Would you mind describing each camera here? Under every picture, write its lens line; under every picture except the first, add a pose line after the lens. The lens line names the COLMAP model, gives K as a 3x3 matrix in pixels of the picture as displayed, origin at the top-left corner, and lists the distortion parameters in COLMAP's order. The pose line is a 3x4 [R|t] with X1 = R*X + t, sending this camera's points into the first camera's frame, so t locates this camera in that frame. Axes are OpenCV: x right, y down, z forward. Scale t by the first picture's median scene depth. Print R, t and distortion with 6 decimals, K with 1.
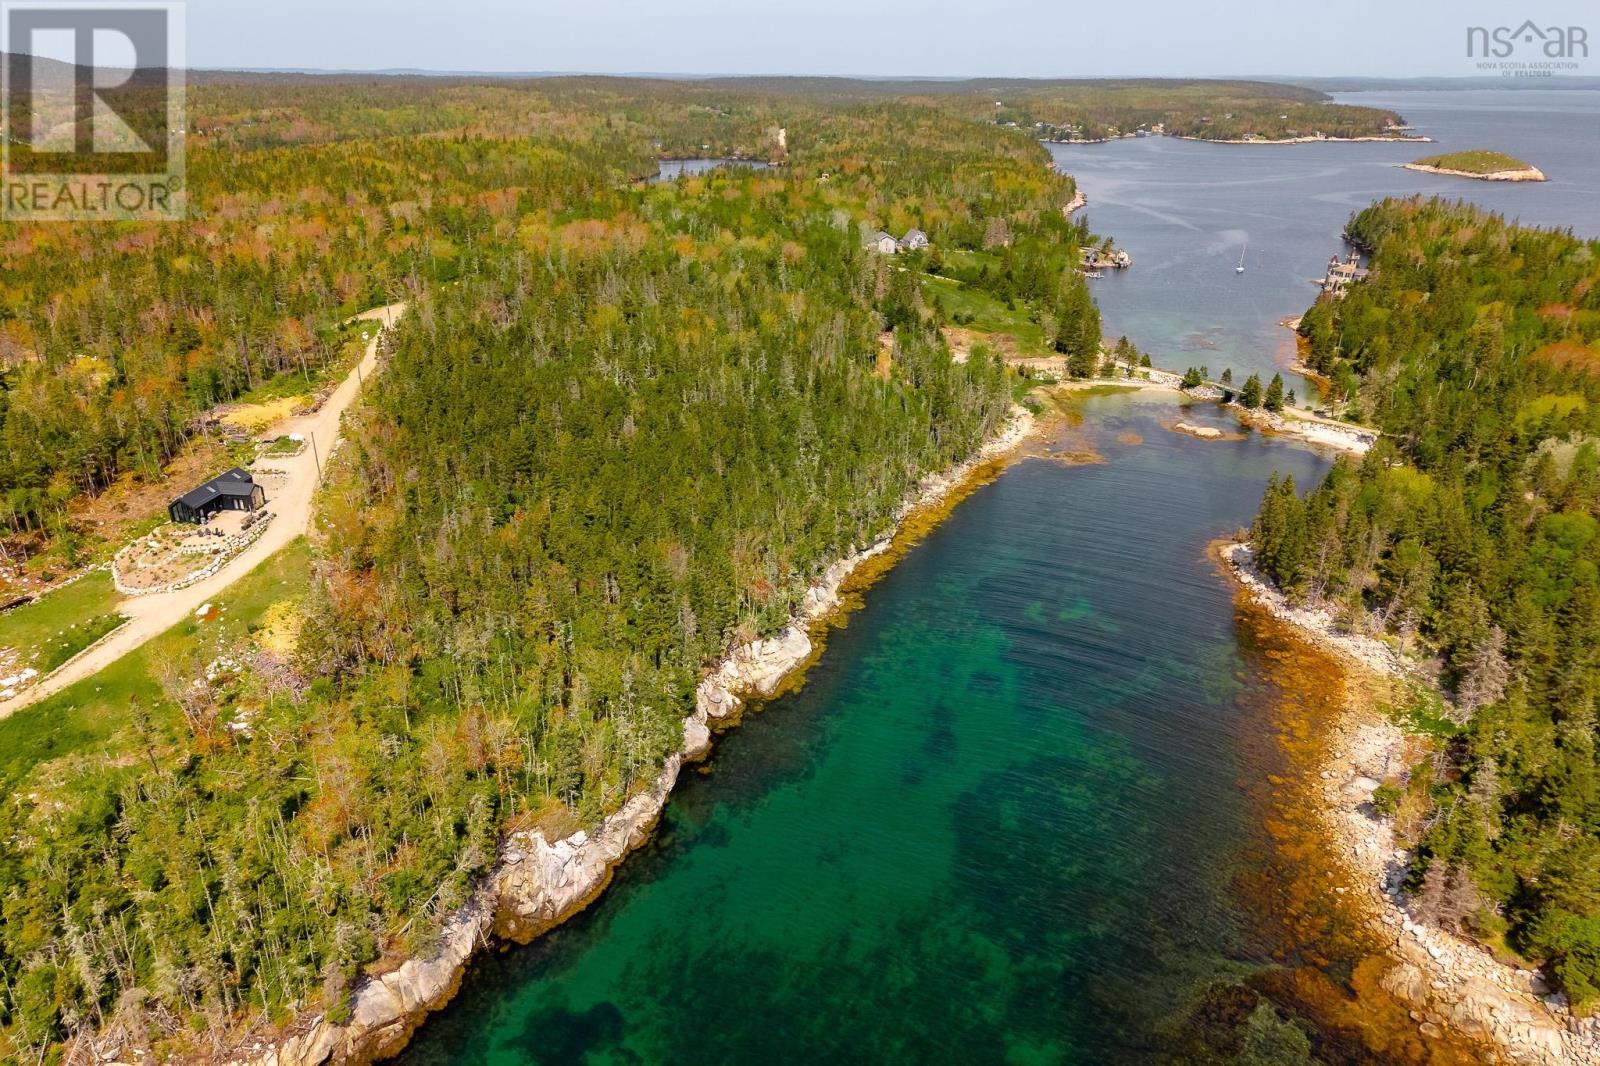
lens RADIAL K [[1057.0, 0, 797.8], [0, 1057.0, 533.5], [0, 0, 1]] dist [0.065069, -0.050190]
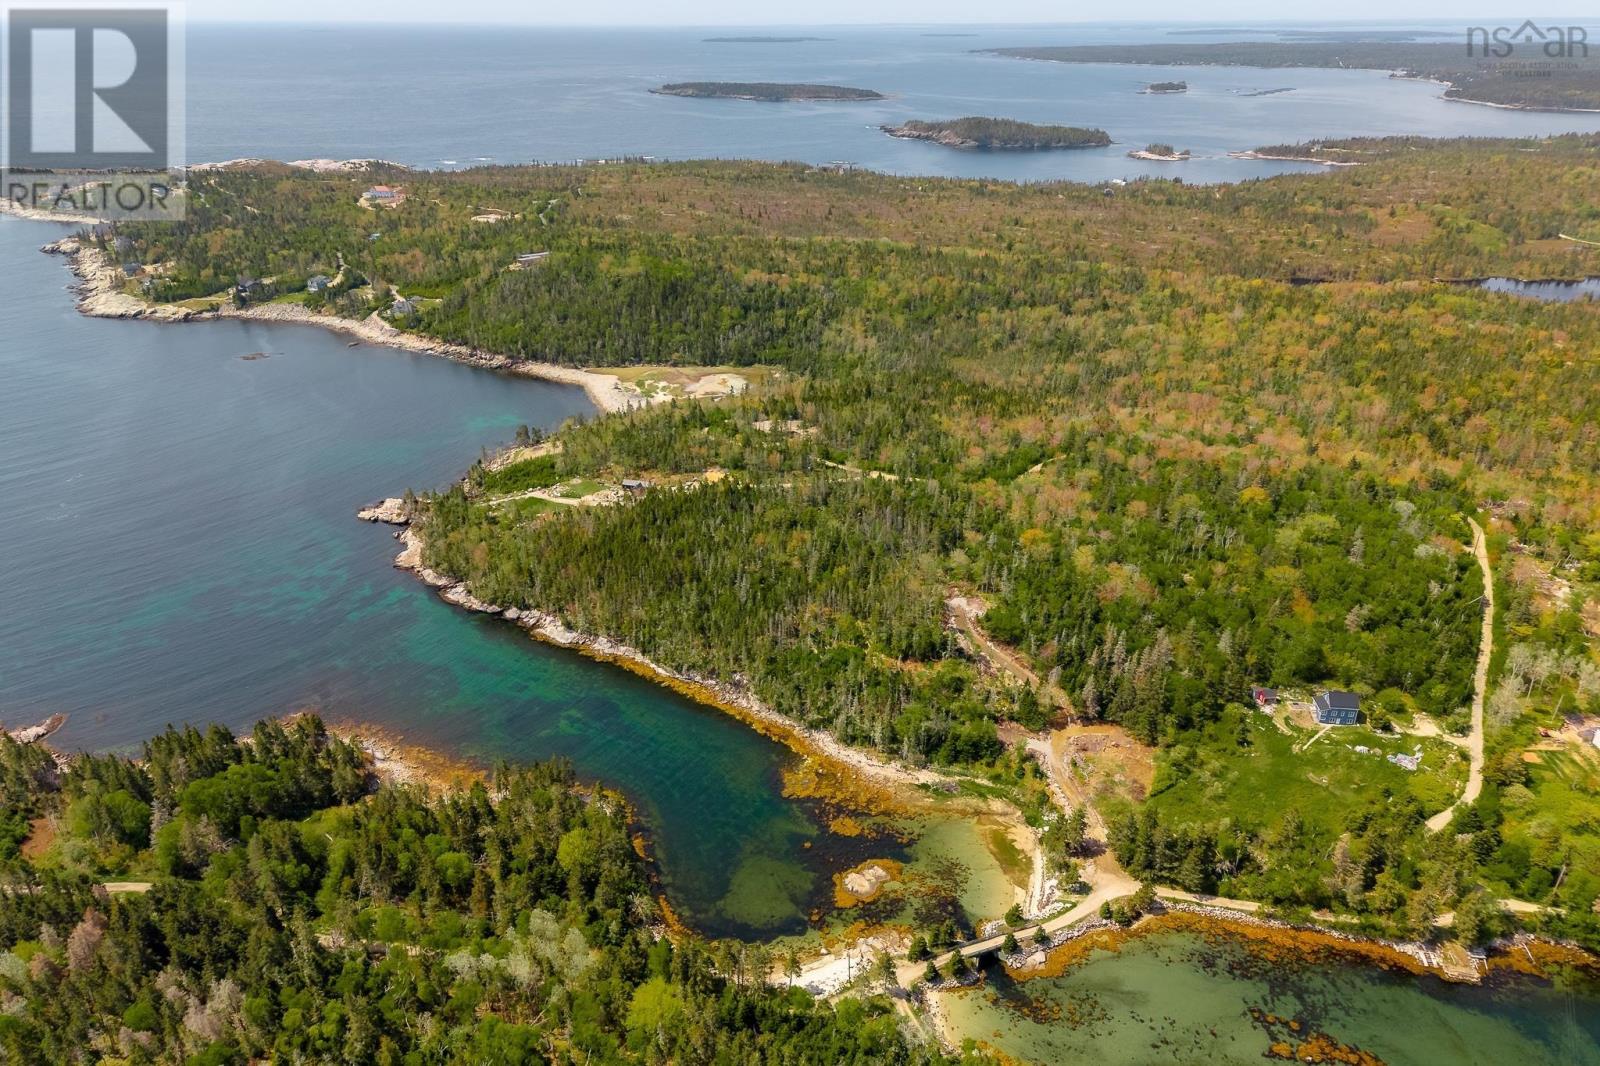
lens RADIAL K [[1057.0, 0, 797.8], [0, 1057.0, 533.5], [0, 0, 1]] dist [0.065069, -0.050190]
pose [[-0.132585, 0.425445, -0.895219, 1.388756], [-0.392985, 0.806604, 0.441534, -0.946593], [0.909936, 0.410349, 0.060250, 0.898293]]
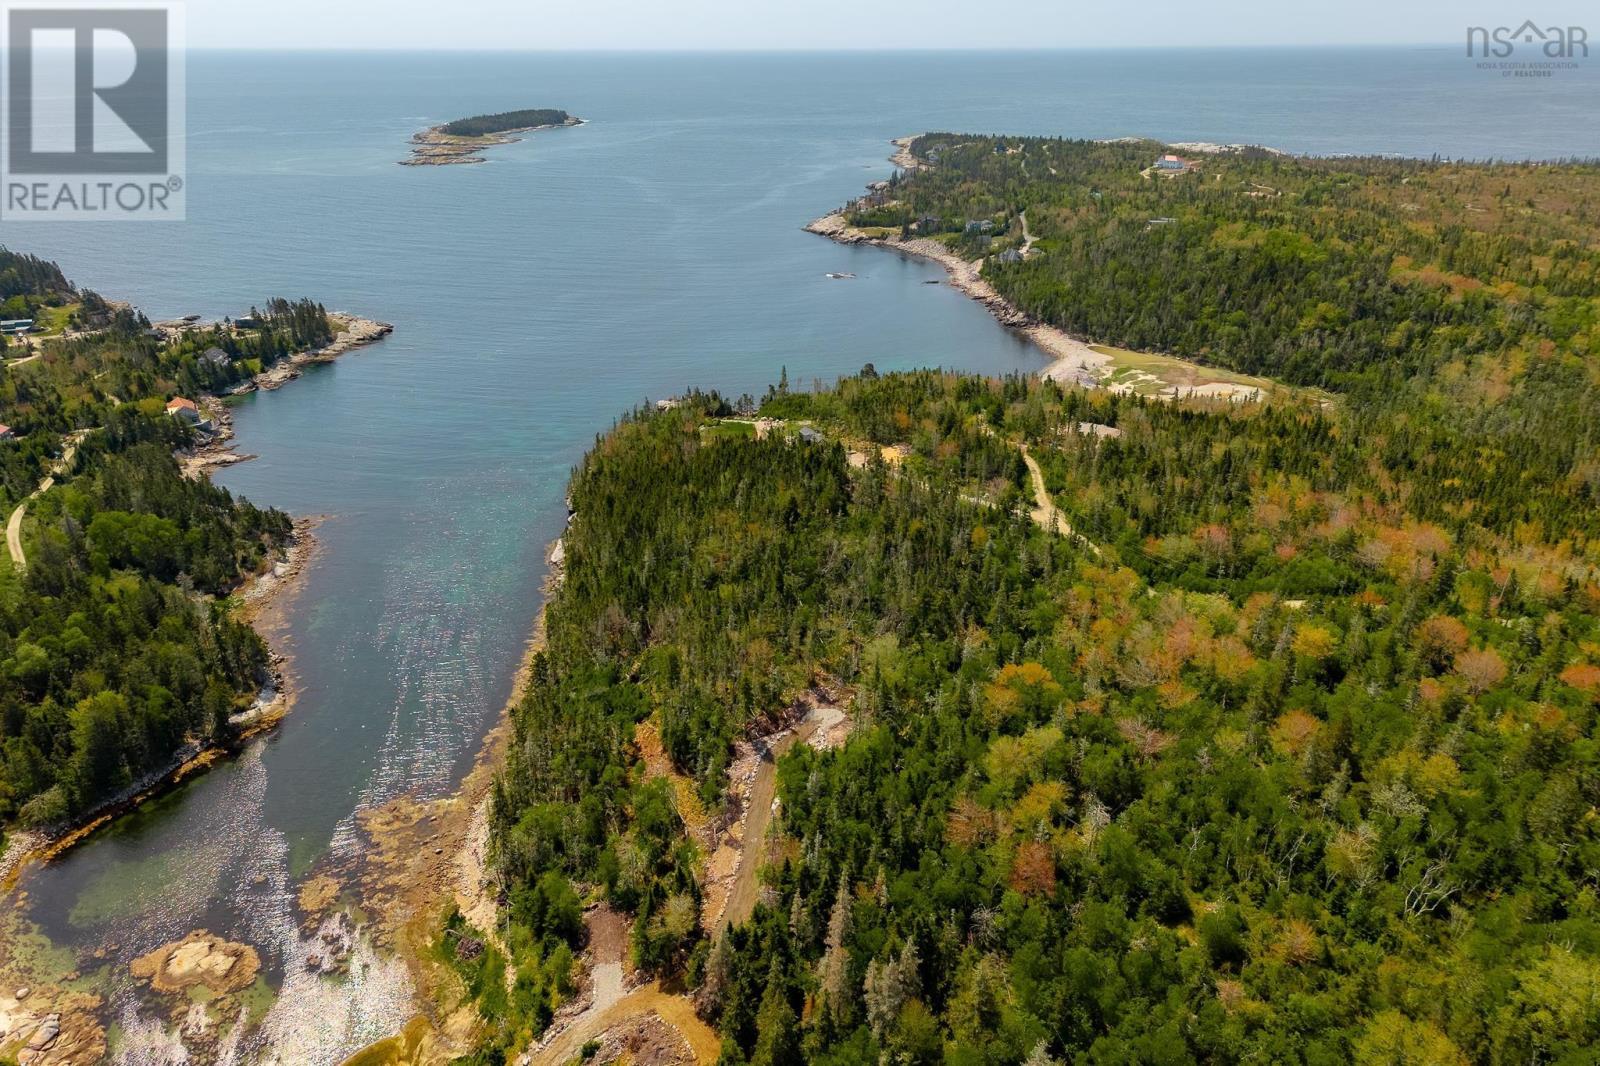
lens RADIAL K [[1061.3, 0, 796.9], [0, 1061.3, 532.0], [0, 0, 1]] dist [0.041085, -0.015594]
pose [[-0.854377, 0.212004, -0.474442, 0.387035], [-0.208238, 0.696809, 0.686363, -0.979030], [0.476107, 0.685209, -0.551190, 1.637690]]
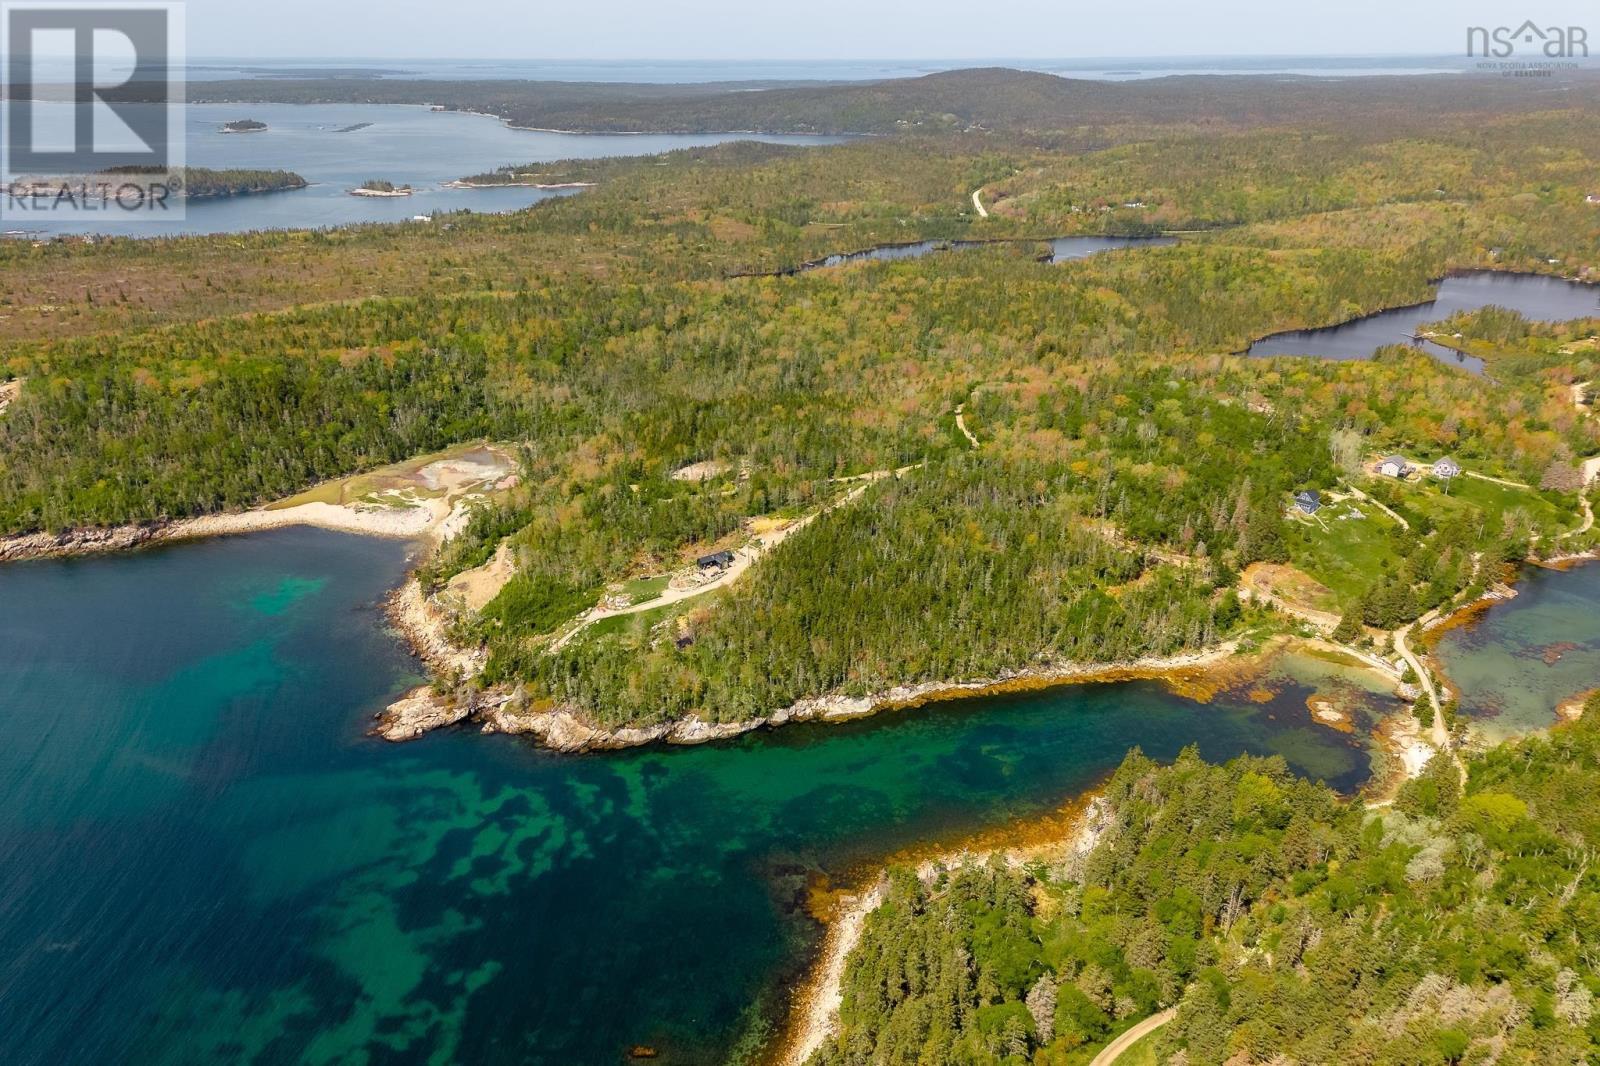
lens RADIAL K [[1061.3, 0, 796.9], [0, 1061.3, 532.0], [0, 0, 1]] dist [0.041085, -0.015594]
pose [[0.659325, 0.299723, -0.689533, 0.949558], [-0.289544, 0.947592, 0.135035, -0.355987], [0.693869, 0.110619, 0.711554, -0.495069]]
